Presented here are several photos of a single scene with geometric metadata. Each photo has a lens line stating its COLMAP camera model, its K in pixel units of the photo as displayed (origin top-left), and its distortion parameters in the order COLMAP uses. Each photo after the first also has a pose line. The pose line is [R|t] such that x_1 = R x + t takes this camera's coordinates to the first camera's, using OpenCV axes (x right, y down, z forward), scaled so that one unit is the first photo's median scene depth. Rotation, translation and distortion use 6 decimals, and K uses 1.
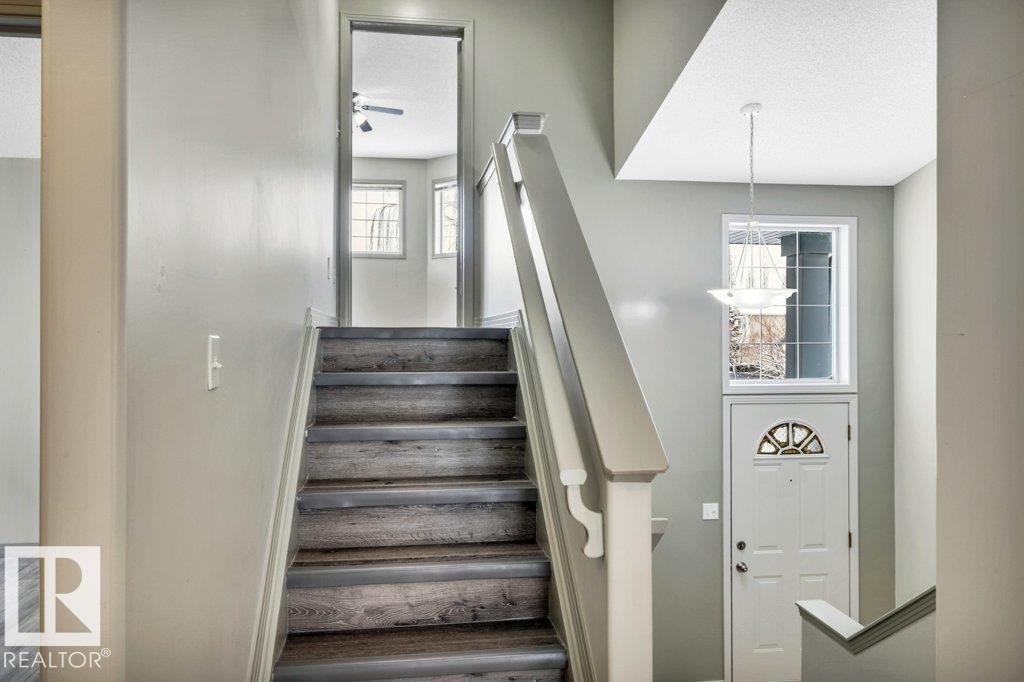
lens RADIAL K [[748.7, 0, 494.3], [0, 748.7, 320.7], [0, 0, 1]] dist [0.022914, 0.005634]
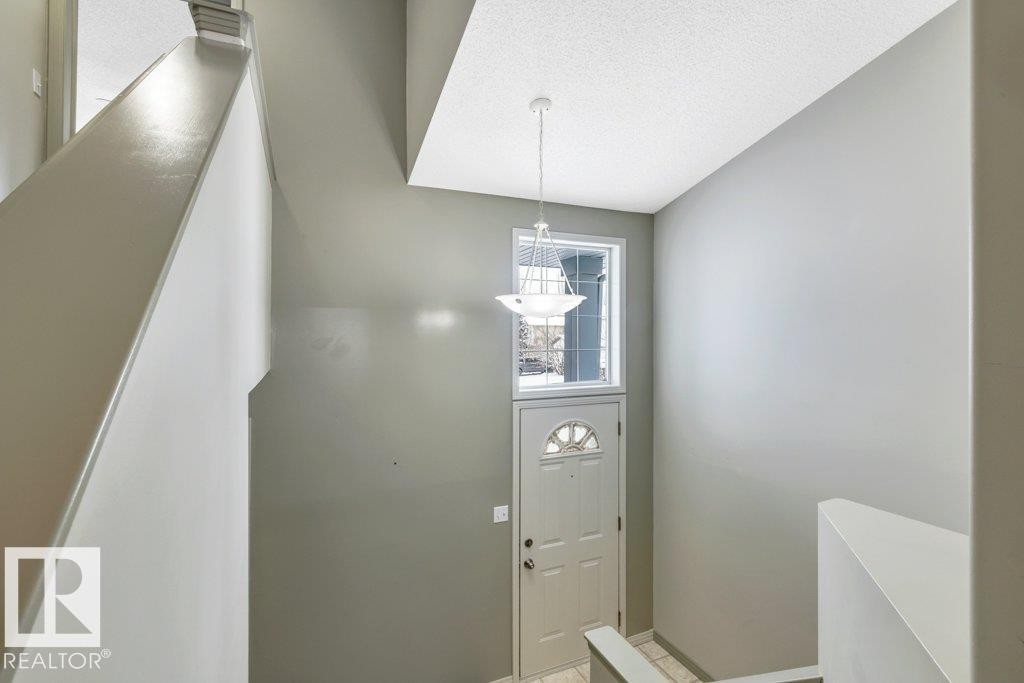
lens RADIAL K [[472.1, 0, 511.6], [0, 472.1, 339.0], [0, 0, 1]] dist [-0.005098, 0.000734]
pose [[0.960449, -0.003181, 0.278437, 0.119367], [-0.002764, 0.999777, 0.020956, -0.000603], [-0.278442, -0.020897, 0.960226, 0.369572]]
